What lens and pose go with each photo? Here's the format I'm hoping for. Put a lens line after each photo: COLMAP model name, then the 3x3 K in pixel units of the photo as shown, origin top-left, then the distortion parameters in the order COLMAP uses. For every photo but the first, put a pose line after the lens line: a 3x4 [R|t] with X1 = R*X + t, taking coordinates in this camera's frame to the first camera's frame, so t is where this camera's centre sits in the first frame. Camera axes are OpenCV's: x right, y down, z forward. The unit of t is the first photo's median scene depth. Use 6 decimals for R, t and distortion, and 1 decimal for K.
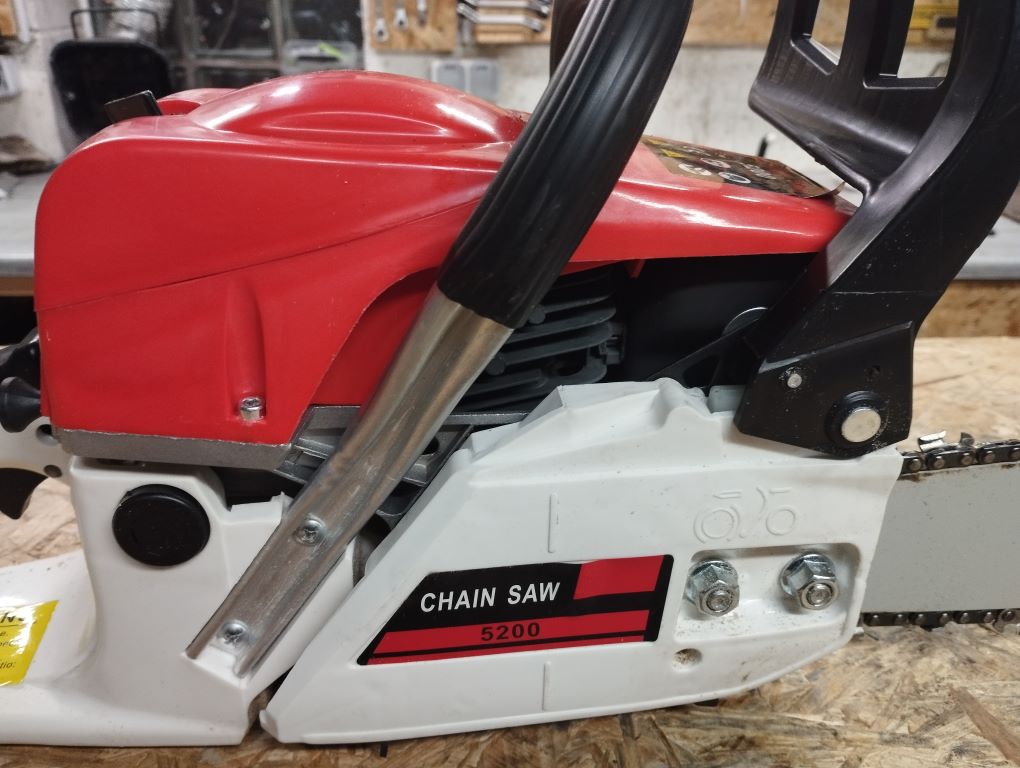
lens RADIAL K [[856.2, 0, 508.2], [0, 856.2, 389.7], [0, 0, 1]] dist [0.055644, -0.079503]
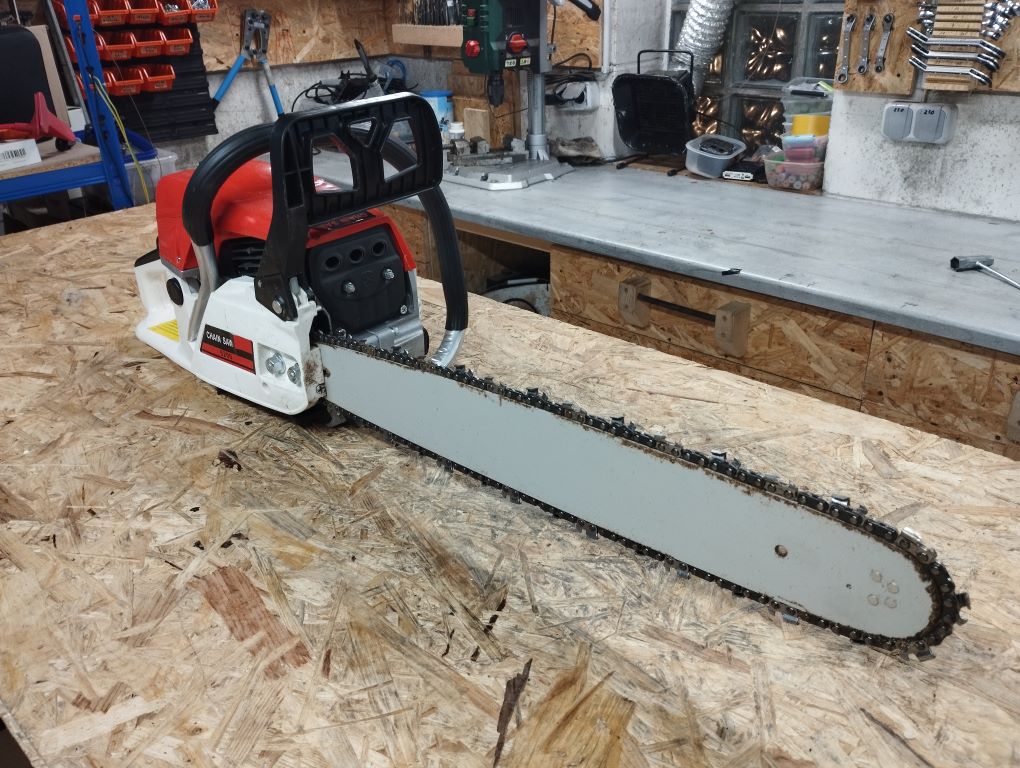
lens RADIAL K [[856.2, 0, 510.6], [0, 856.2, 383.2], [0, 0, 1]] dist [0.055644, -0.079503]
pose [[0.678190, 0.284426, -0.677613, 0.434836], [-0.283743, 0.951910, 0.115576, -0.038273], [0.677900, 0.113886, 0.726280, -0.071107]]
